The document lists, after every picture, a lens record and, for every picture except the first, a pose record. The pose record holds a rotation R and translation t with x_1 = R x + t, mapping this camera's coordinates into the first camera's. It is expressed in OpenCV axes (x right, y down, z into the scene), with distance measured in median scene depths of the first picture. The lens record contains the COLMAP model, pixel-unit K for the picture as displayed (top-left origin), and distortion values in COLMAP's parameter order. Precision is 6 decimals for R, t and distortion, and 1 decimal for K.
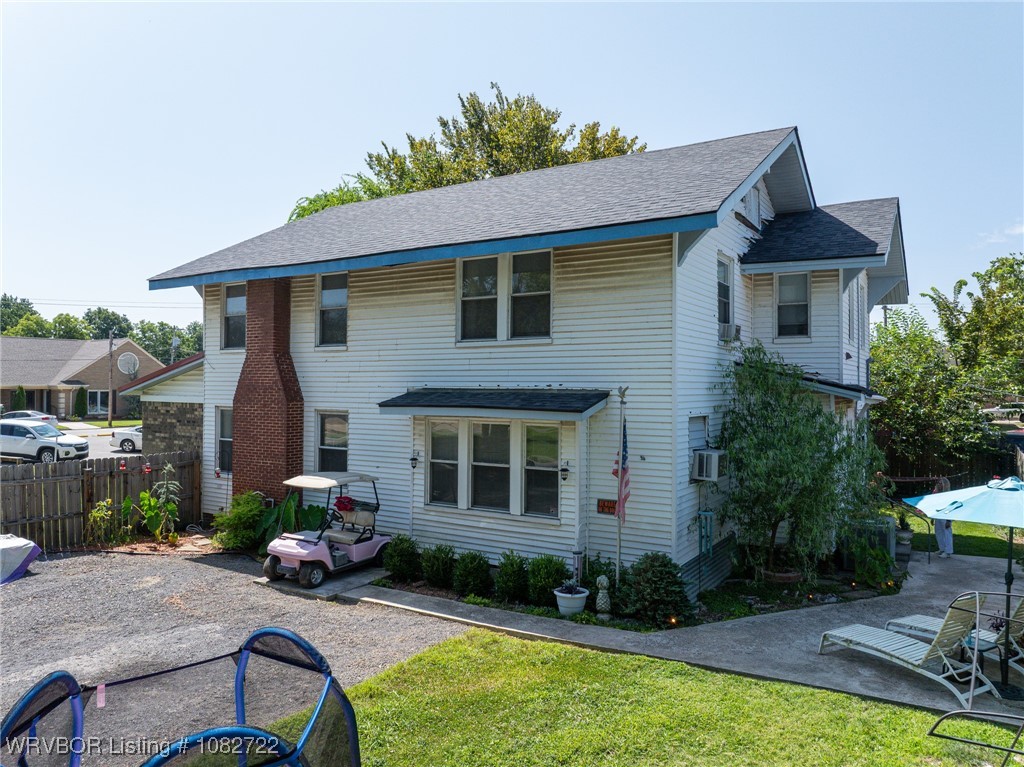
lens RADIAL K [[722.7, 0, 516.8], [0, 722.7, 379.6], [0, 0, 1]] dist [-0.039231, 0.007297]
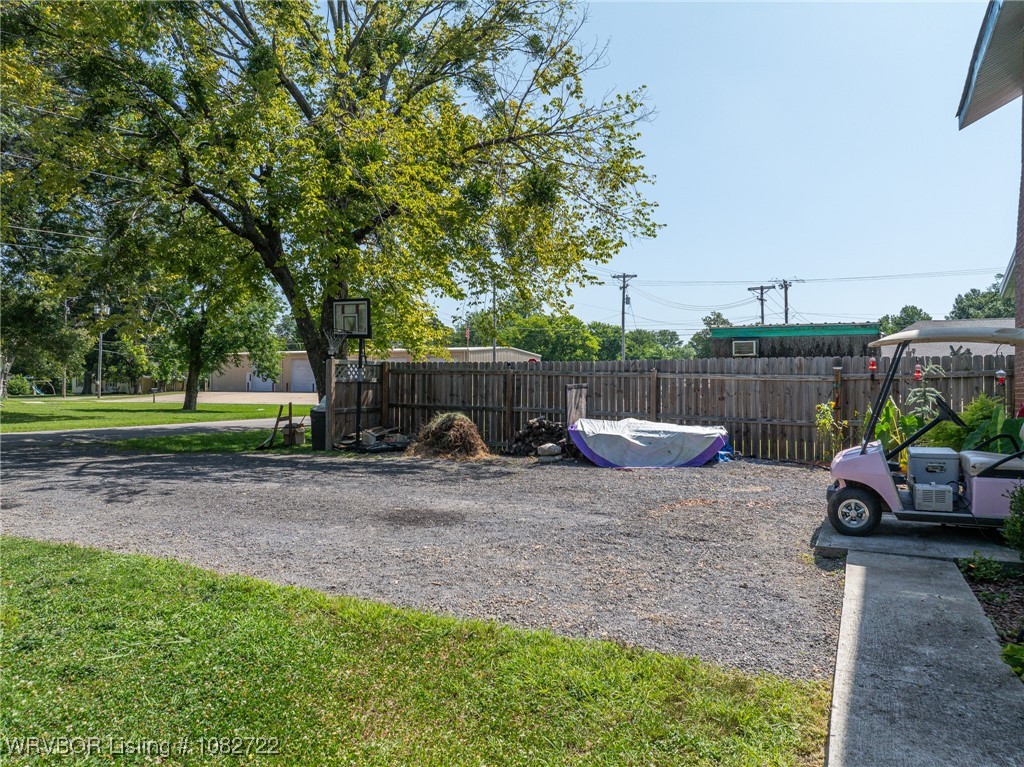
lens RADIAL K [[722.7, 0, 516.8], [0, 722.7, 379.6], [0, 0, 1]] dist [-0.039231, 0.007297]
pose [[0.077503, -0.013308, -0.996903, 0.194330], [0.000515, 0.999911, -0.013308, 0.172676], [0.996992, 0.000518, 0.077503, 0.673862]]
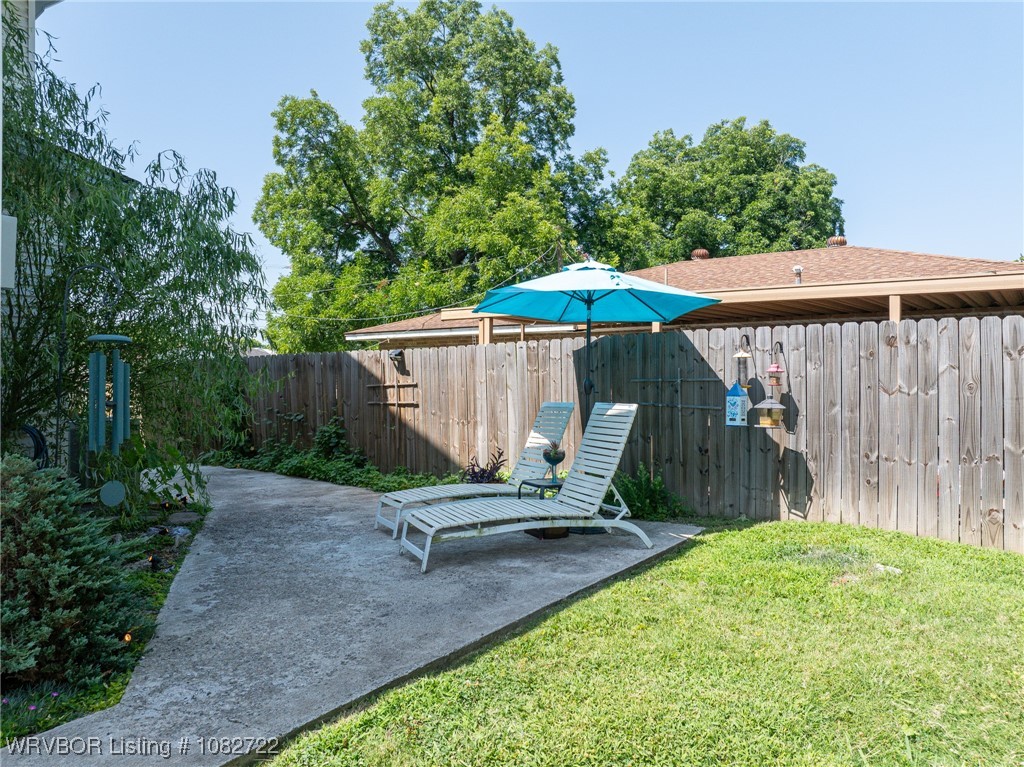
lens RADIAL K [[722.7, 0, 516.8], [0, 722.7, 379.6], [0, 0, 1]] dist [-0.039231, 0.007297]
pose [[0.082132, -0.005034, 0.996609, -0.078860], [-0.011263, 0.999919, 0.005979, 0.165563], [-0.996558, -0.011715, 0.082068, 0.626751]]
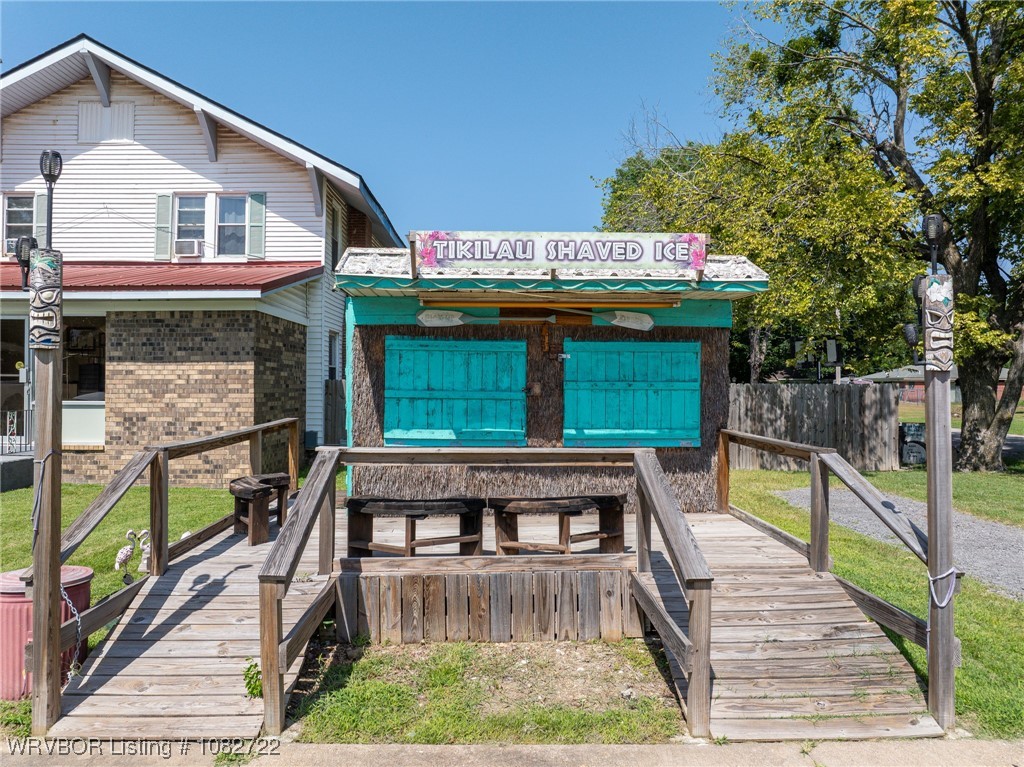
lens RADIAL K [[722.7, 0, 516.8], [0, 722.7, 379.6], [0, 0, 1]] dist [-0.039231, 0.007297]
pose [[-0.546828, -0.003365, 0.837238, -1.748779], [-0.014450, 0.999881, -0.005419, 0.134393], [-0.837120, -0.015061, -0.546811, 1.723747]]
